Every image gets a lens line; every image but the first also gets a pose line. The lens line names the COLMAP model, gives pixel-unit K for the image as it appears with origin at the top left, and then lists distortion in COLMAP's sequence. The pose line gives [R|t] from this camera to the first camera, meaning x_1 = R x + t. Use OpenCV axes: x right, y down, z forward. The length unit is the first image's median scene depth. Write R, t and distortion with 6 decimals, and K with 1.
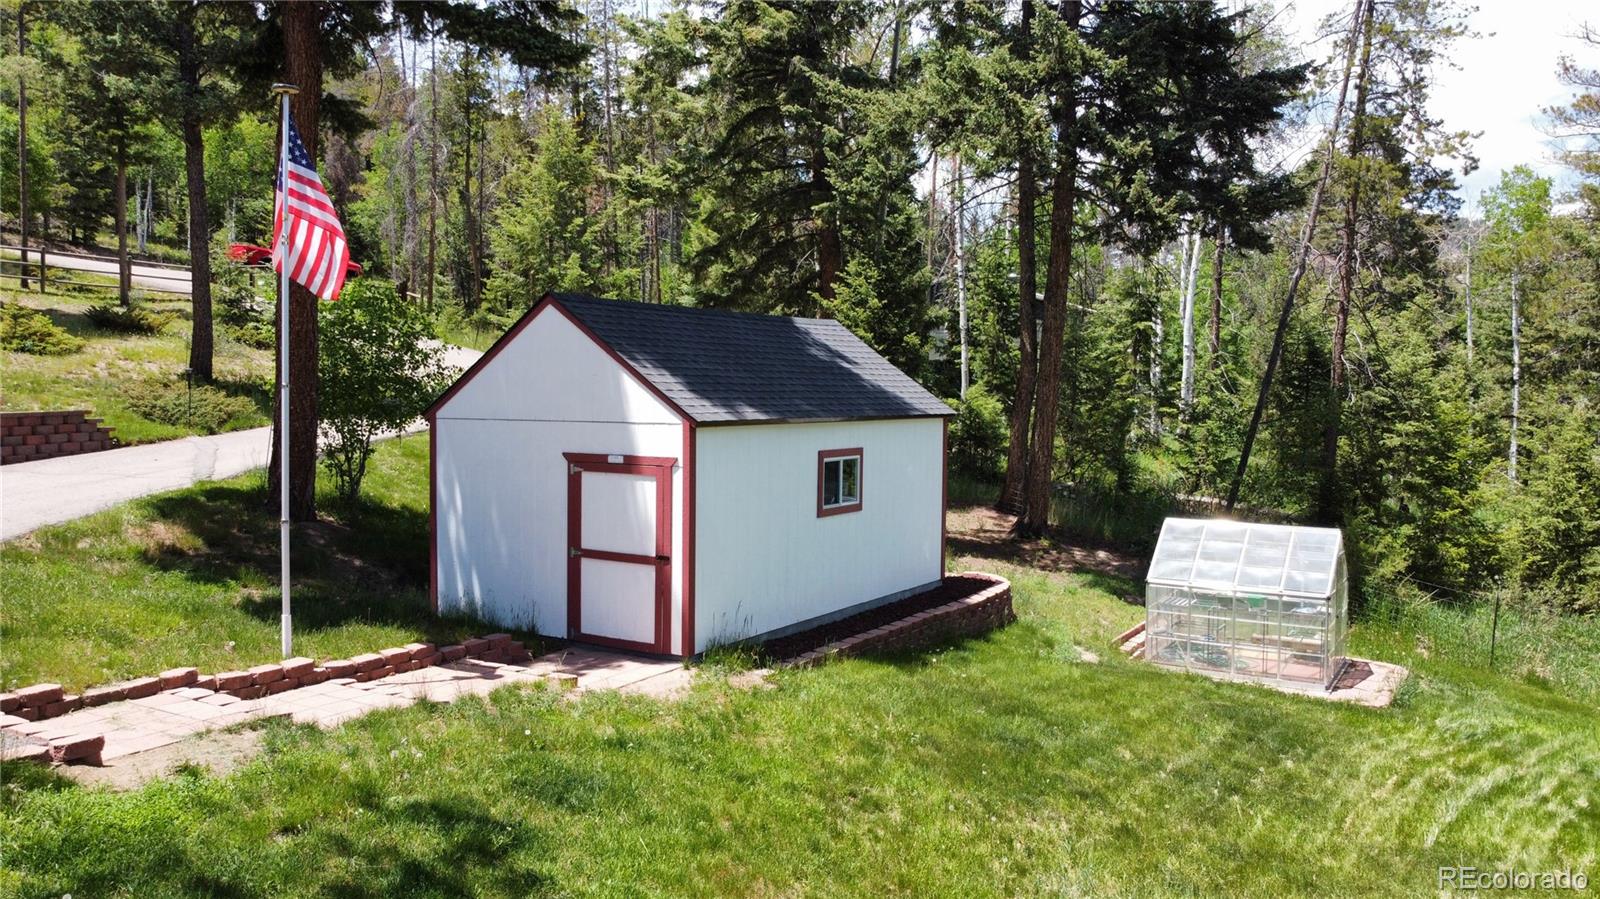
lens RADIAL K [[1215.0, 0, 800.0], [0, 1215.0, 449.5], [0, 0, 1]] dist [0.002532, -0.000160]
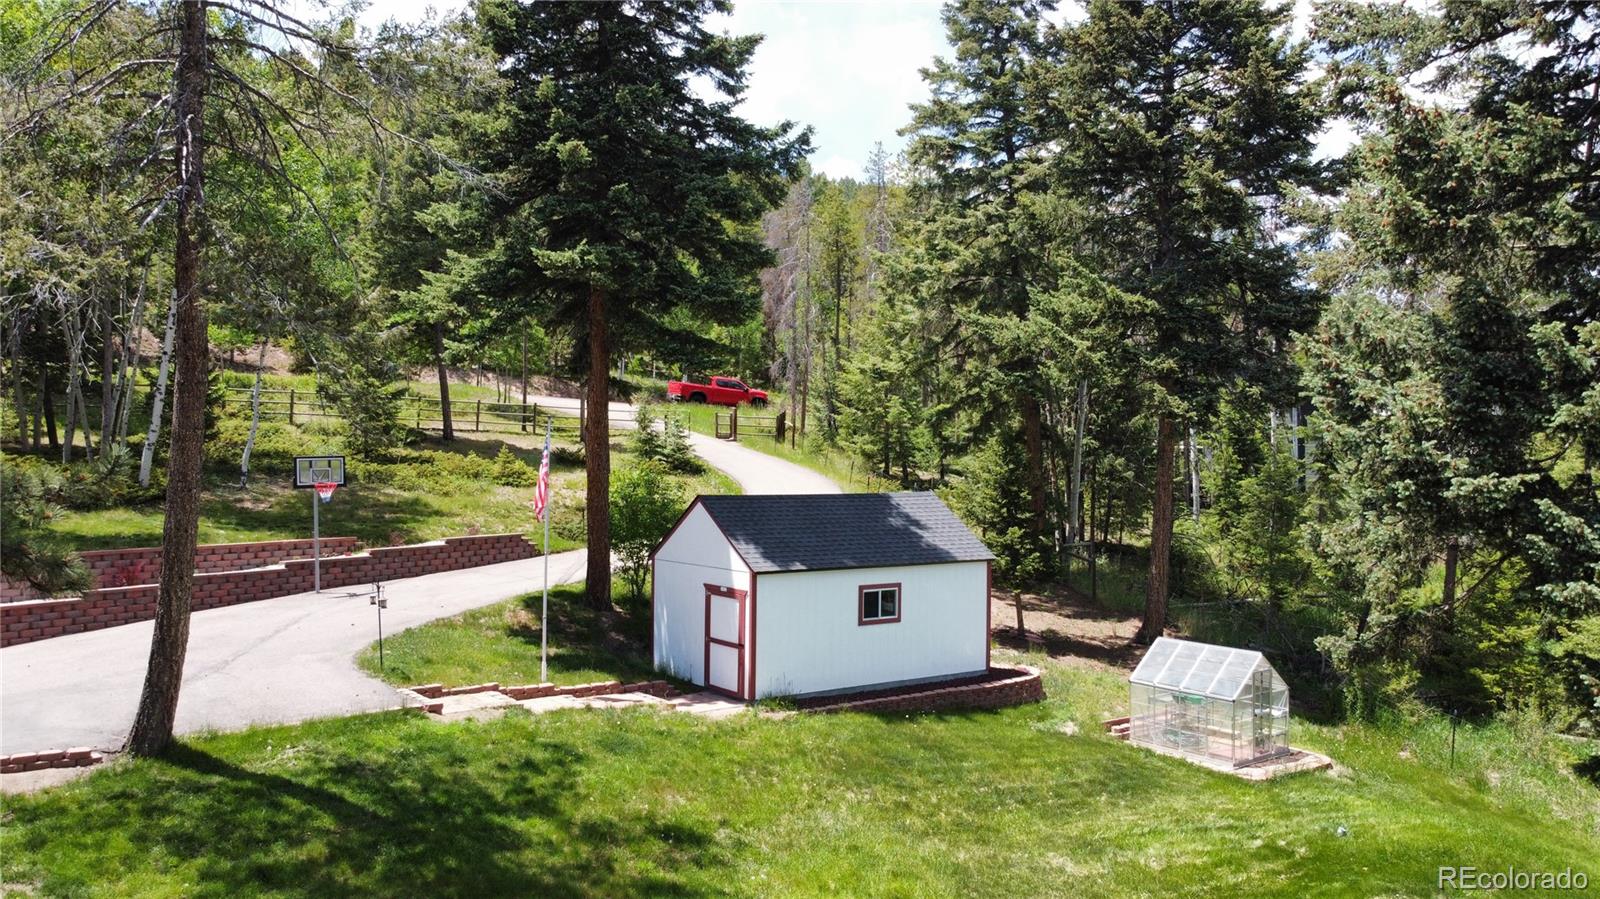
lens RADIAL K [[1215.0, 0, 800.0], [0, 1215.0, 449.5], [0, 0, 1]] dist [0.002532, -0.000160]
pose [[0.926751, -0.000295, -0.375675, 0.628846], [-0.022657, 0.998136, -0.056676, -0.098912], [0.374991, 0.061036, 0.925017, -0.649294]]
